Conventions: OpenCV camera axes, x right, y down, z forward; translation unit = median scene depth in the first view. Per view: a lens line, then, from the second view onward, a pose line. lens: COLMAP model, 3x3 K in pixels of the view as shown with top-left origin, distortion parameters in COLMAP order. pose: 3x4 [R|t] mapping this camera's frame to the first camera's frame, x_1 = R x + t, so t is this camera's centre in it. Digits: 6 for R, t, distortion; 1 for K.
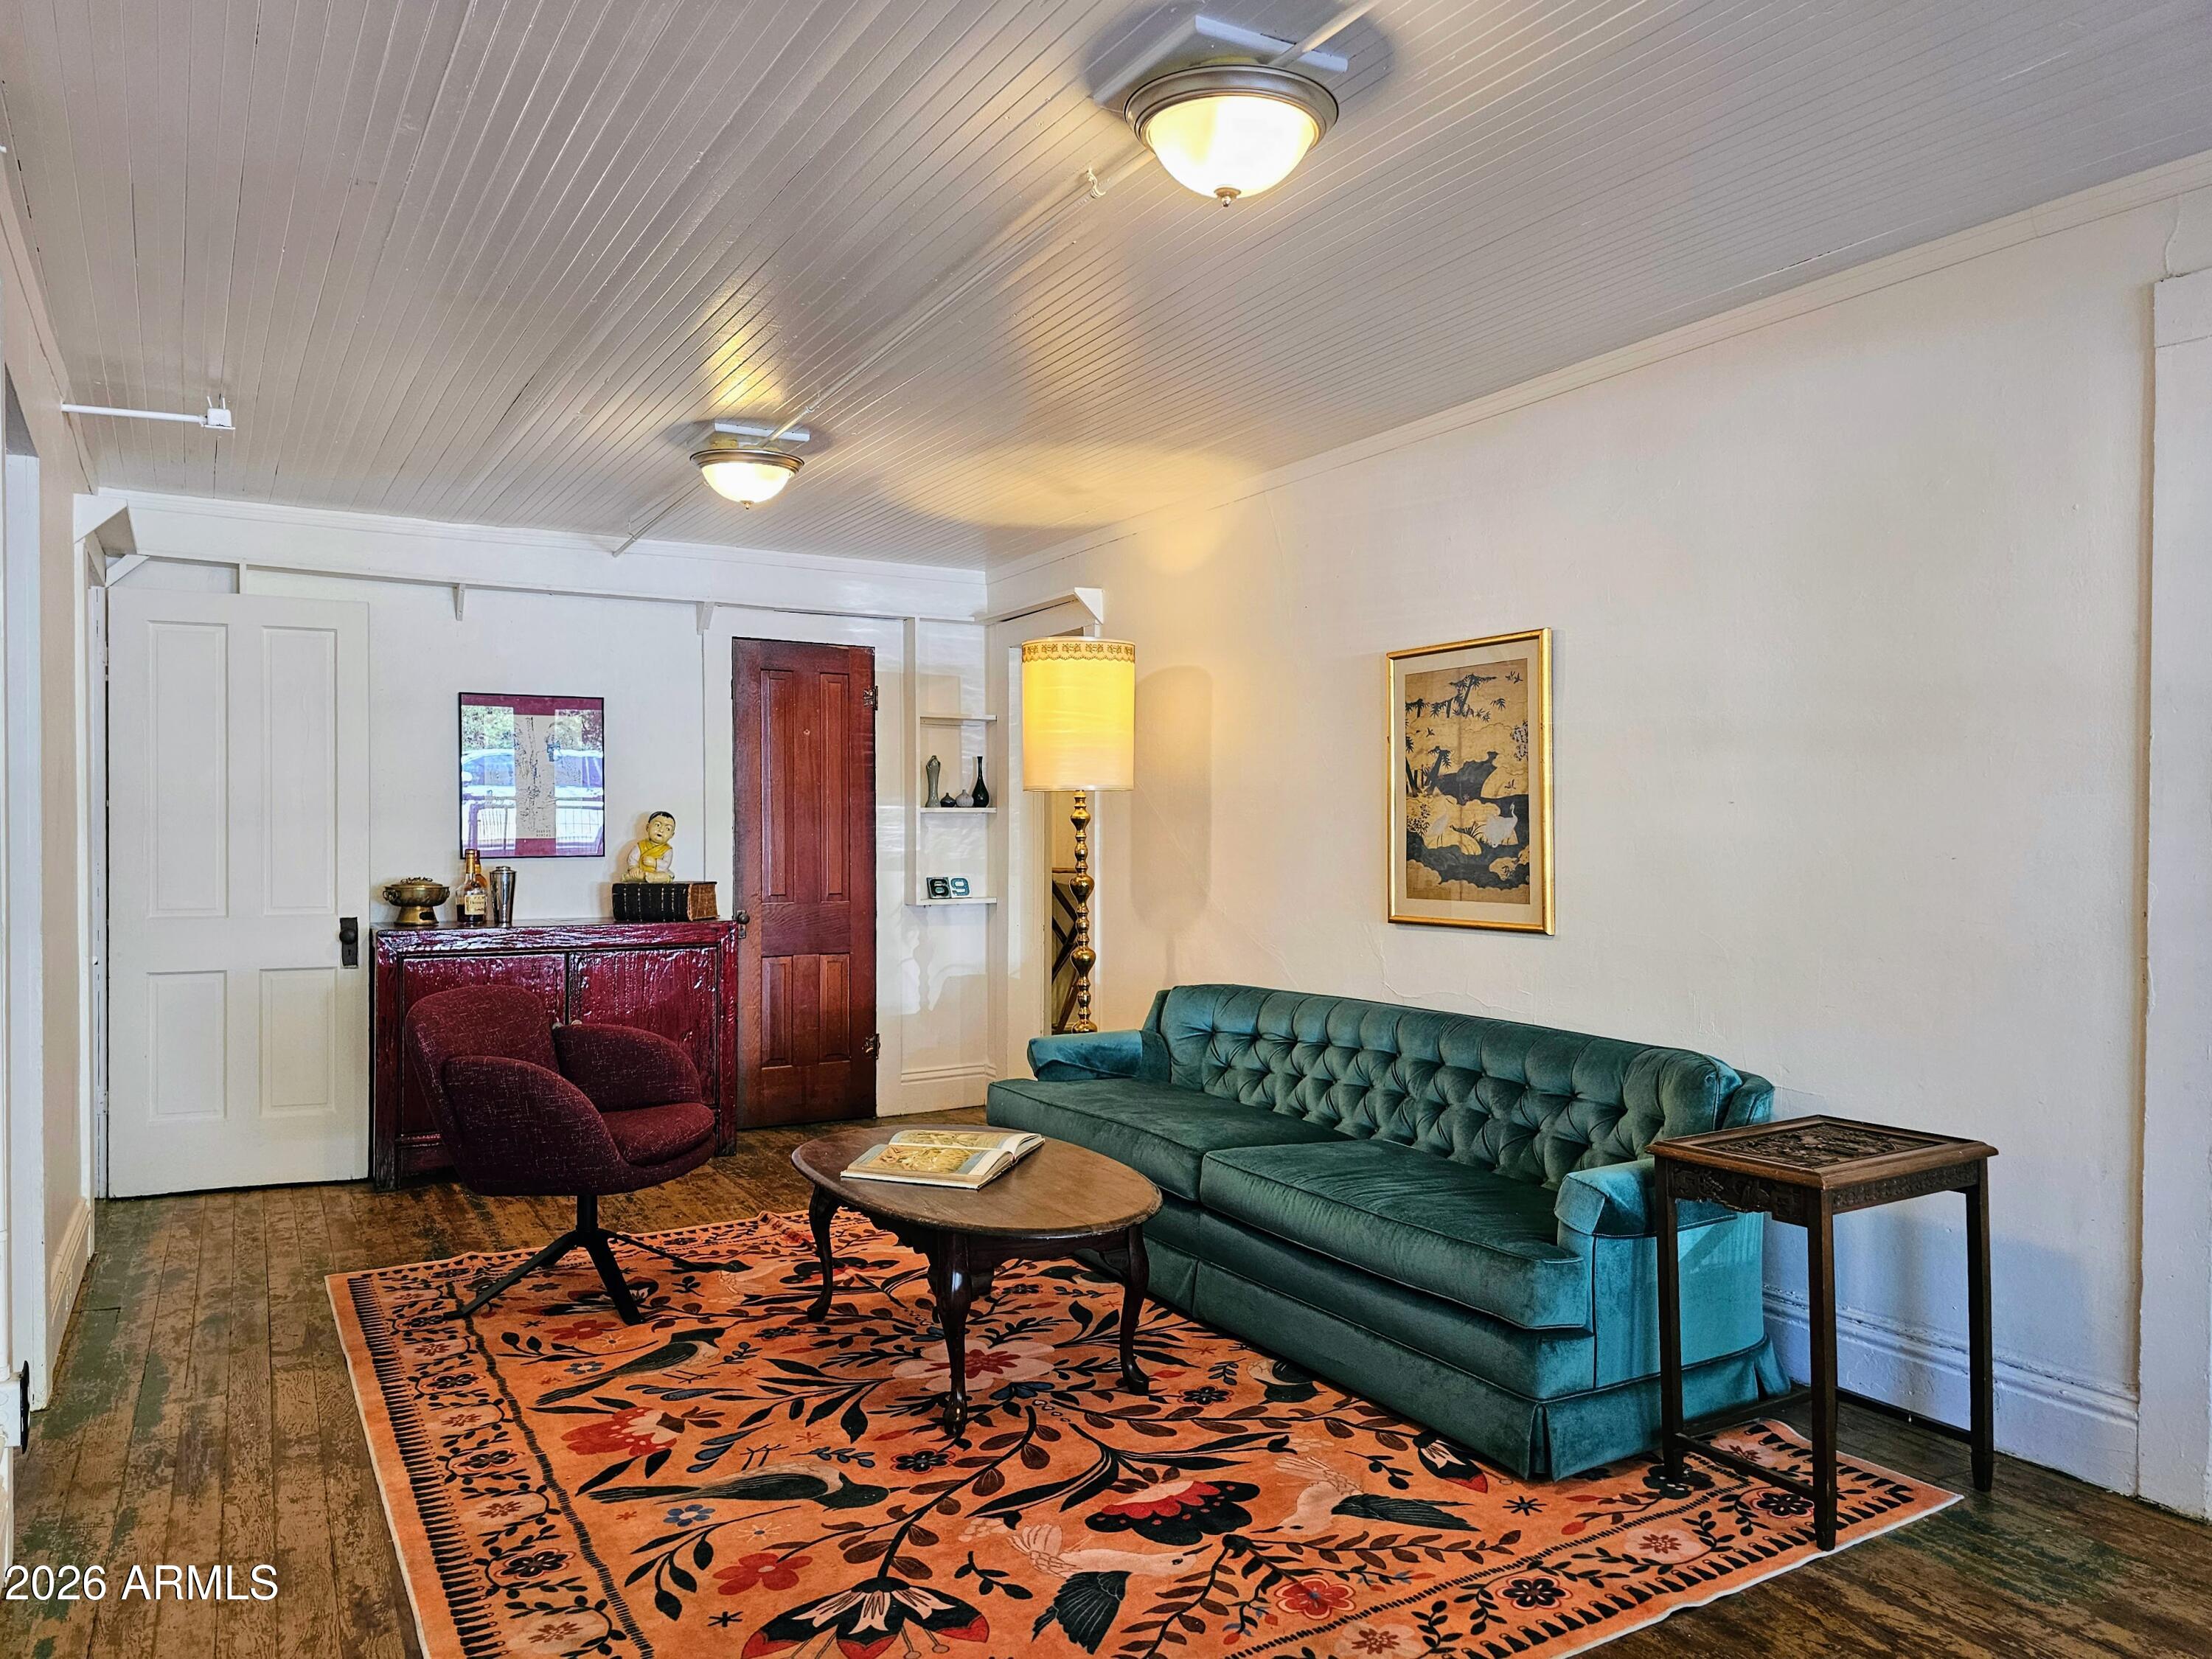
lens RADIAL K [[1514.8, 0, 1101.5], [0, 1514.8, 839.1], [0, 0, 1]] dist [0.039952, -0.003599]
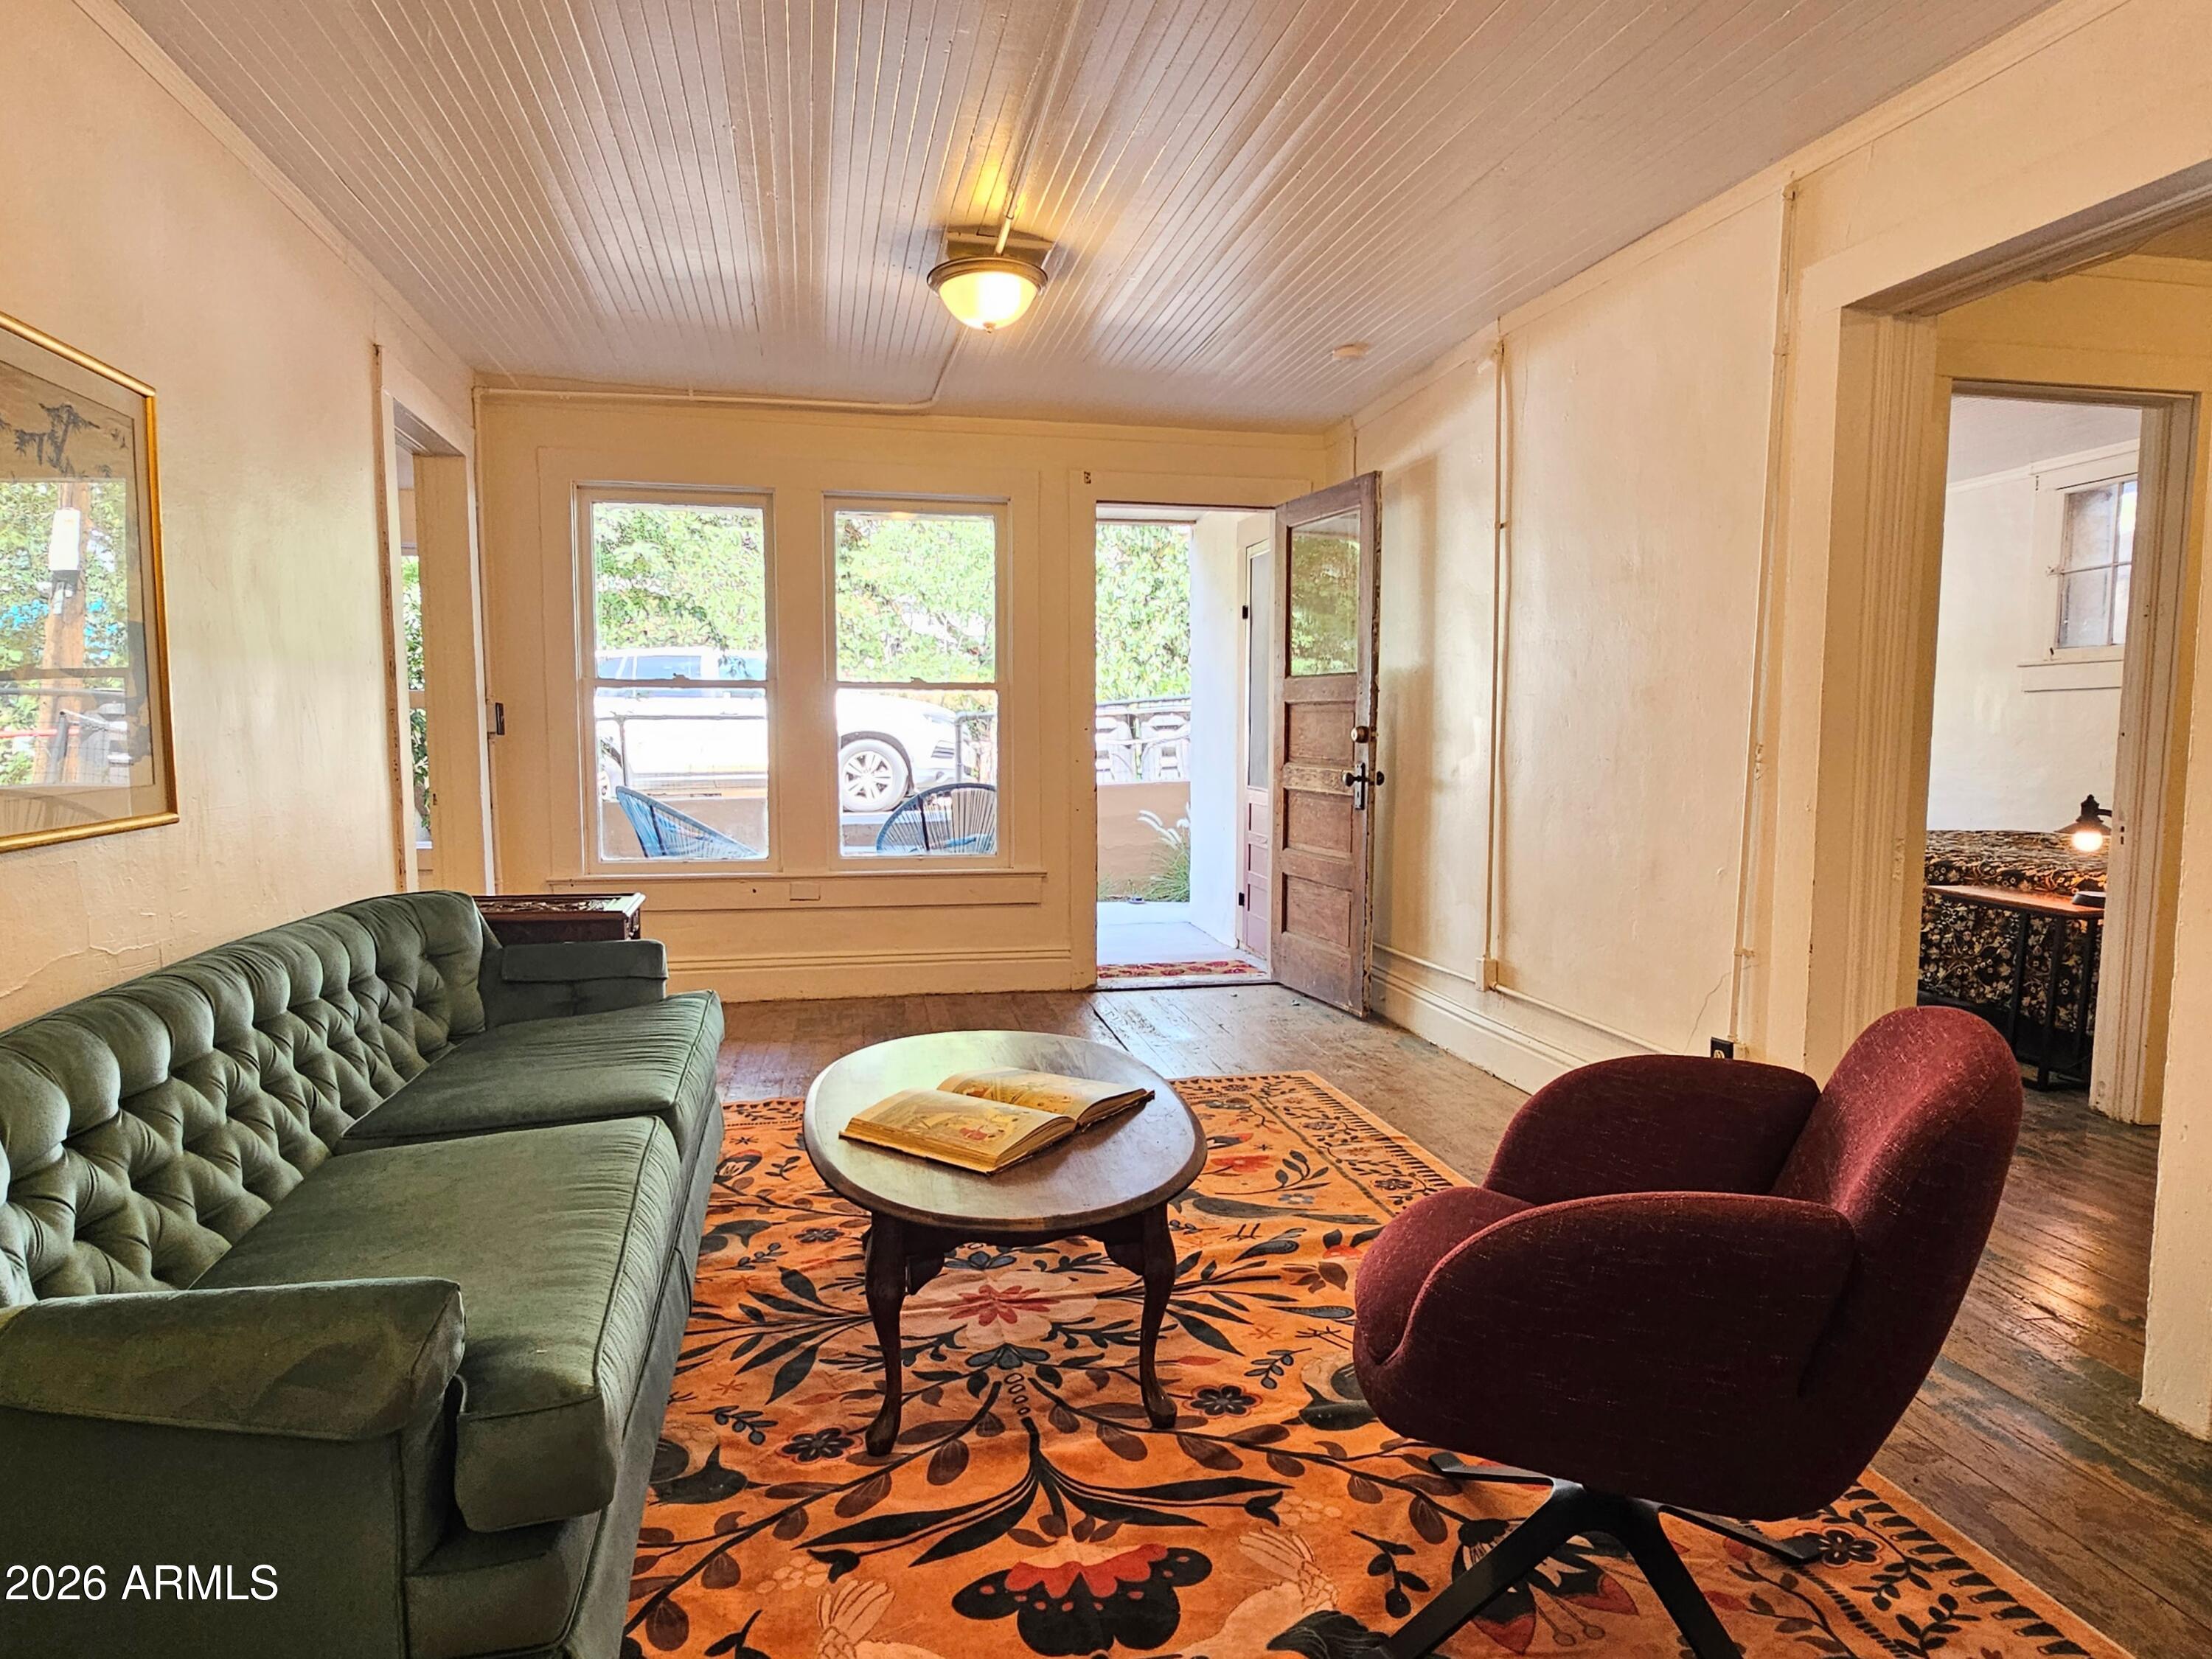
lens RADIAL K [[1309.6, 0, 1099.6], [0, 1309.6, 836.5], [0, 0, 1]] dist [0.007179, 0.002134]
pose [[-0.947398, -0.024676, 0.319105, -0.292694], [0.006504, 0.995333, 0.096277, 0.011069], [-0.319992, 0.093288, -0.942816, 1.327128]]
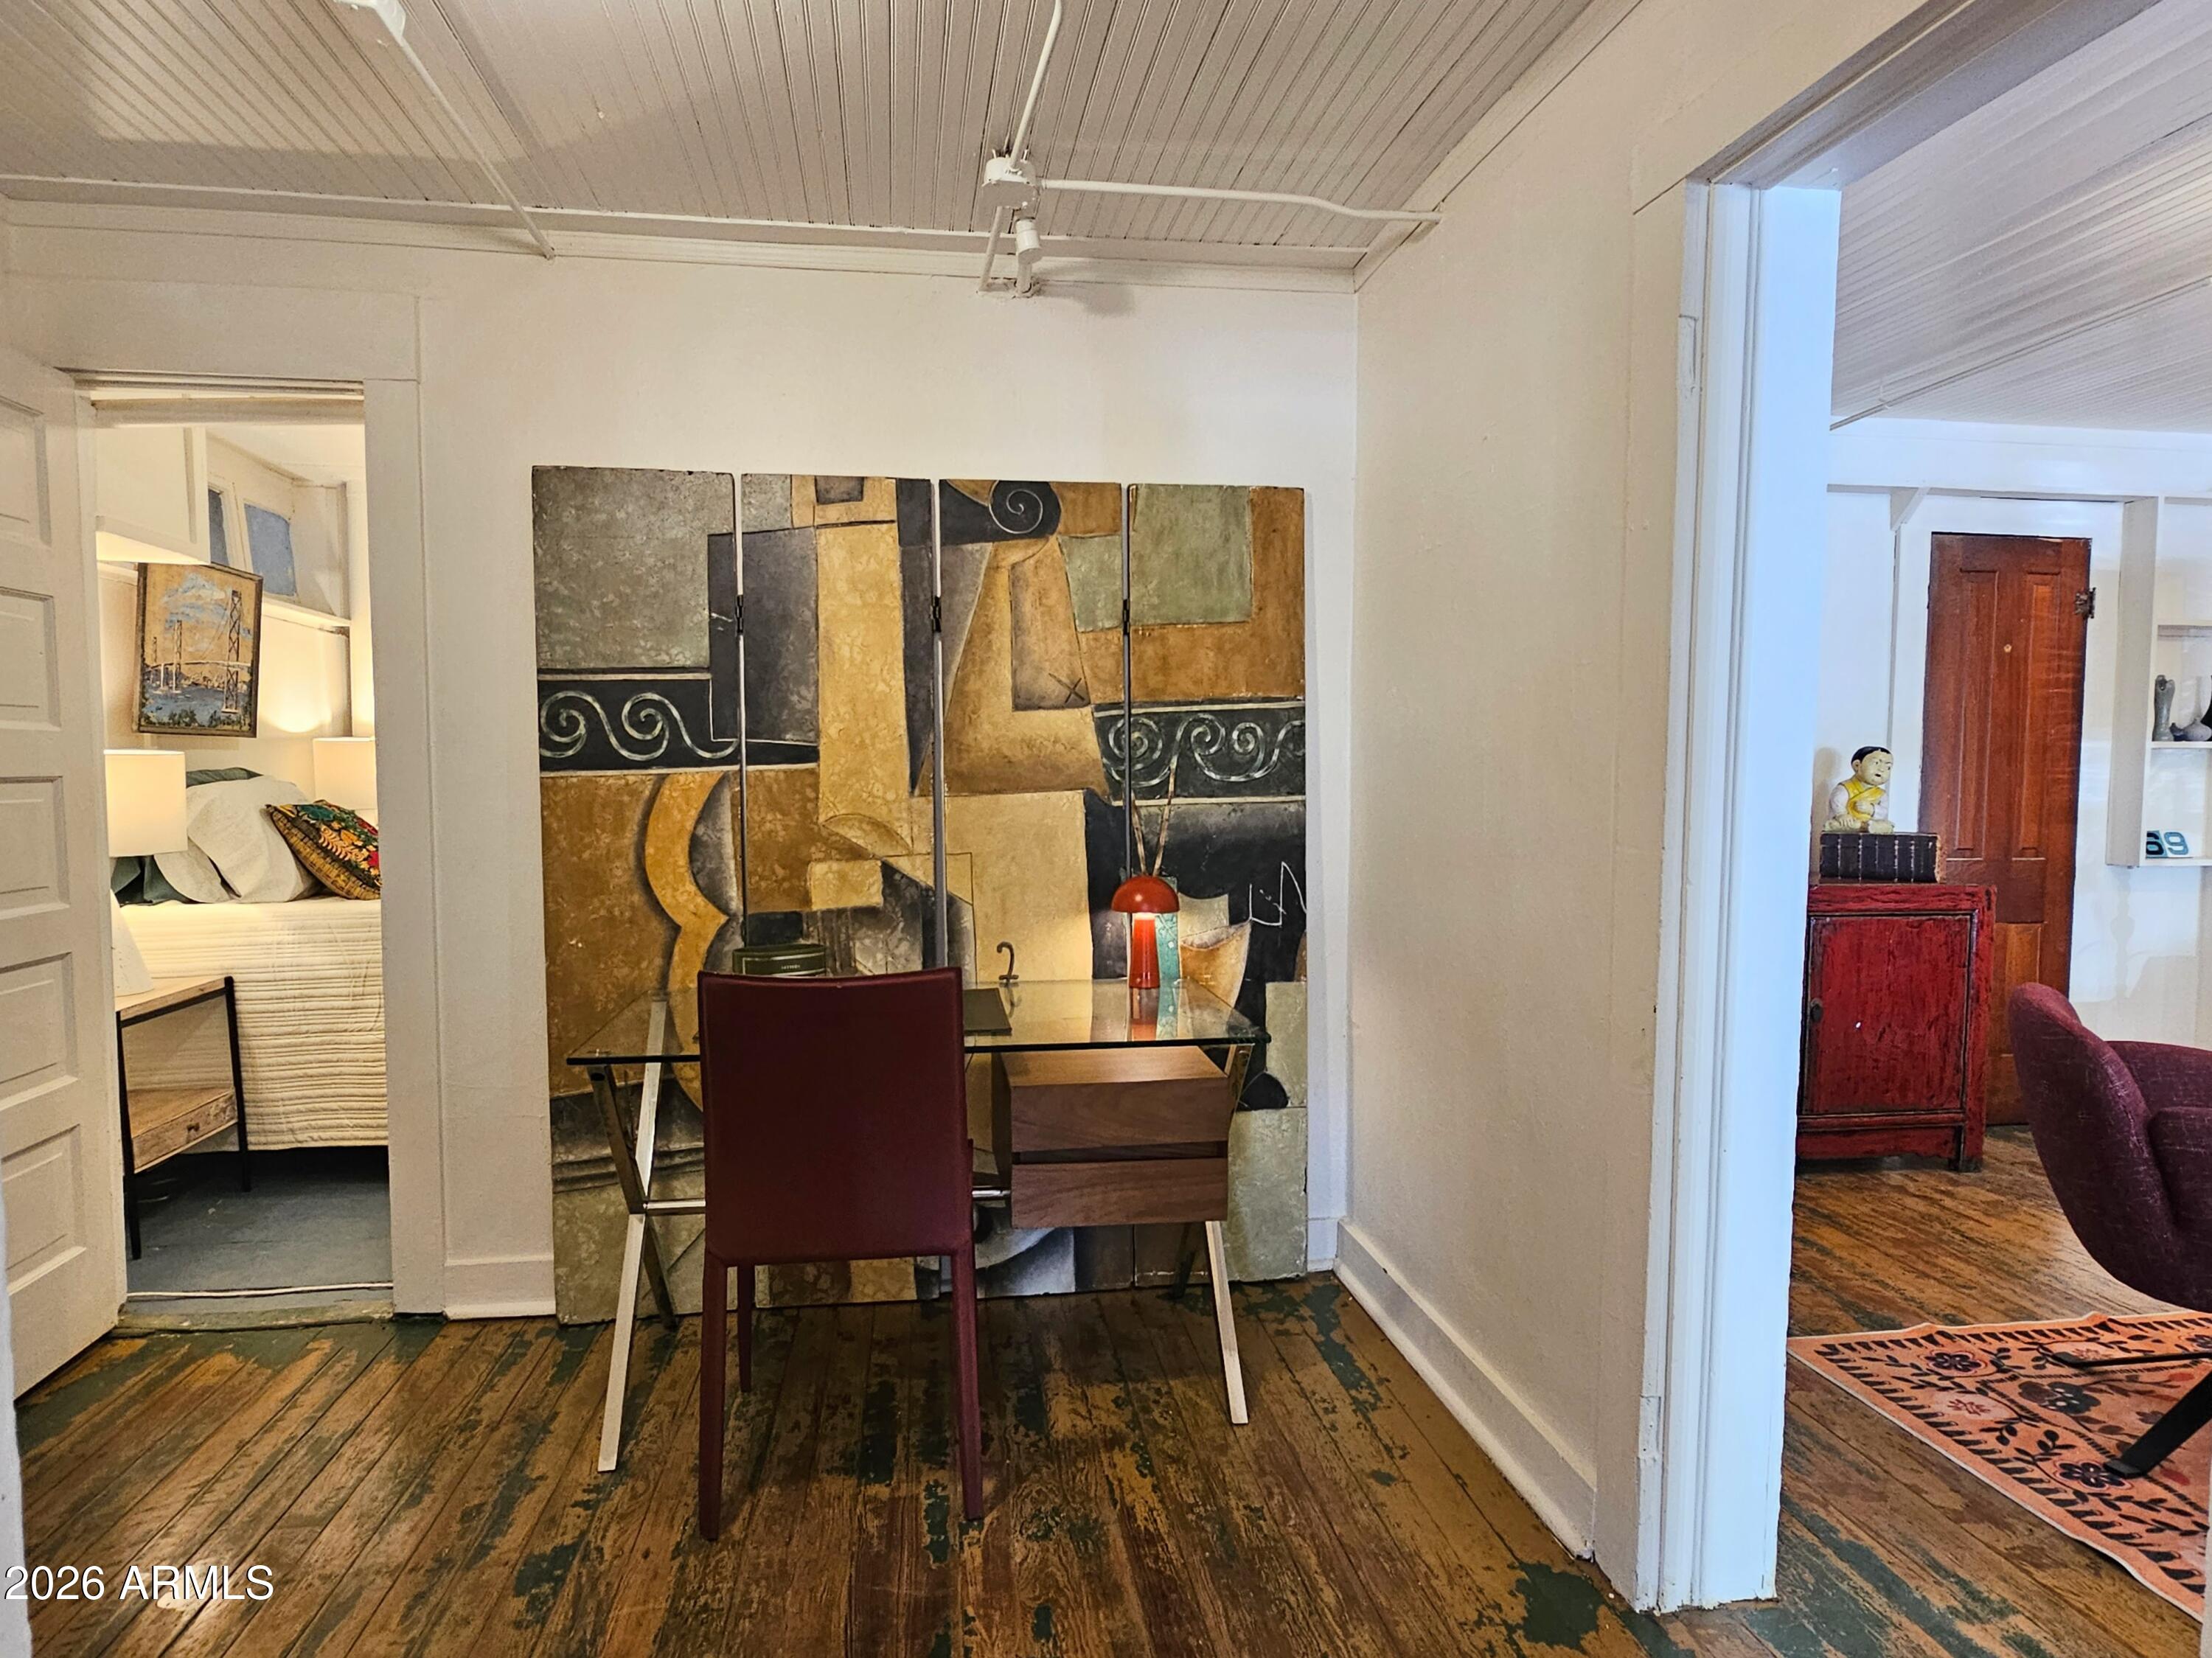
lens RADIAL K [[1309.5, 0, 1101.1], [0, 1309.5, 810.7], [0, 0, 1]] dist [0.007179, 0.002134]
pose [[0.934611, 0.013773, -0.355404, -0.570705], [-0.007894, 0.999807, 0.017987, 0.010058], [0.355584, -0.014005, 0.934540, 0.260088]]
